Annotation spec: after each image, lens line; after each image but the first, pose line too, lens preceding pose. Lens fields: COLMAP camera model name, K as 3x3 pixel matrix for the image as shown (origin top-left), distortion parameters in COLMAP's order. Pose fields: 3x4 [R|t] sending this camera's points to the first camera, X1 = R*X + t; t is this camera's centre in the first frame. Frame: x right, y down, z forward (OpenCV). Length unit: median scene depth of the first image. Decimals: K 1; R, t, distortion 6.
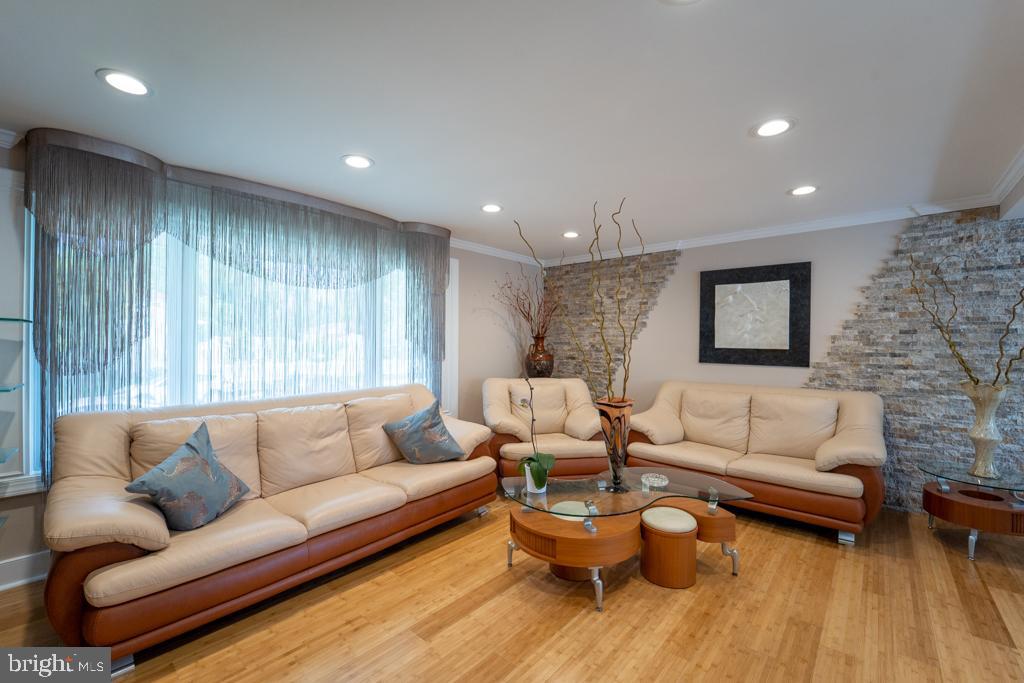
lens RADIAL K [[421.5, 0, 506.7], [0, 421.5, 344.9], [0, 0, 1]] dist [-0.020779, -0.000688]
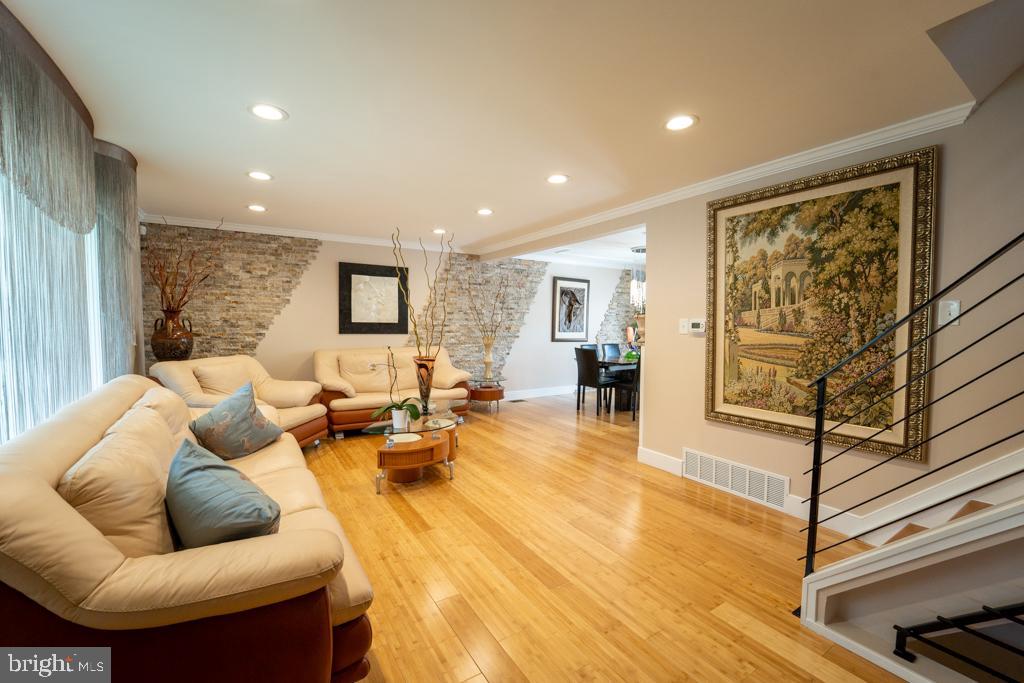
lens RADIAL K [[421.5, 0, 506.7], [0, 421.5, 344.9], [0, 0, 1]] dist [-0.020779, -0.000688]
pose [[0.277954, -0.058888, 0.958788, -0.727690], [-0.003605, 0.998048, 0.062344, -0.006338], [-0.960588, -0.020786, 0.277199, 0.183455]]
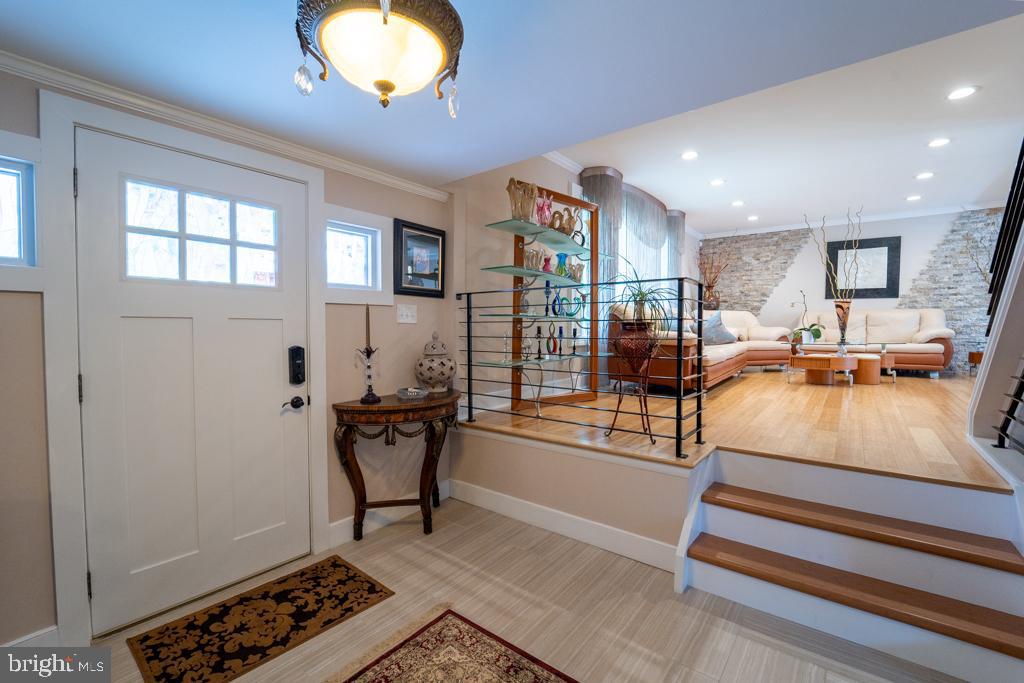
lens RADIAL K [[439.4, 0, 509.6], [0, 439.4, 343.8], [0, 0, 1]] dist [-0.018878, 0.000196]
pose [[0.998047, -0.010424, 0.061599, -0.994198], [0.007855, 0.999095, 0.041792, 0.156603], [-0.061979, -0.041227, 0.997226, -0.694994]]
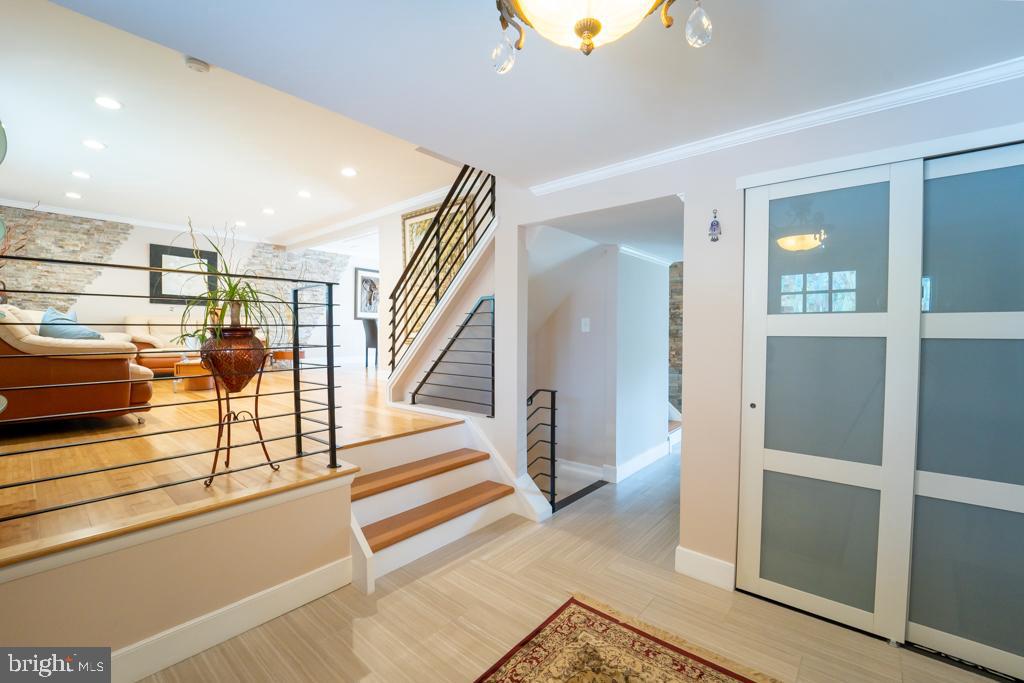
lens RADIAL K [[429.9, 0, 511.8], [0, 429.9, 345.1], [0, 0, 1]] dist [-0.027427, -0.000169]
pose [[-0.028662, -0.037509, 0.998885, -1.305123], [-0.004529, 0.999290, 0.037394, 0.153858], [-0.999579, -0.003452, -0.028812, -0.321589]]
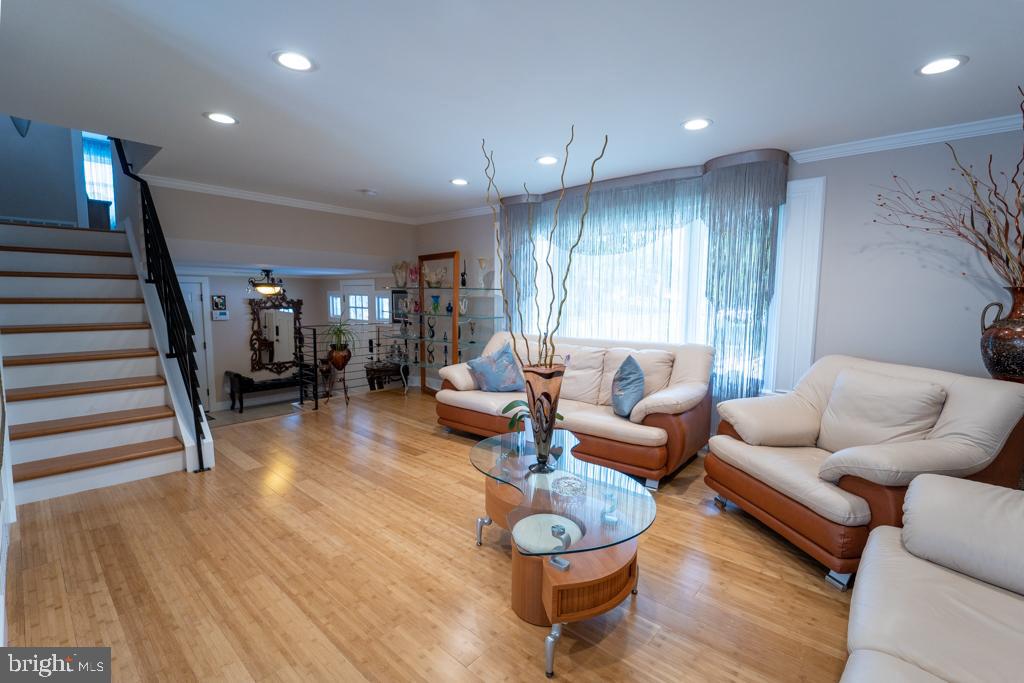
lens RADIAL K [[444.1, 0, 524.2], [0, 444.1, 345.3], [0, 0, 1]] dist [-0.022552, -0.000343]
pose [[0.028203, 0.102559, -0.994327, 0.731031], [-0.008512, 0.994711, 0.102357, -0.000171], [0.999566, 0.005577, 0.028927, 0.600747]]
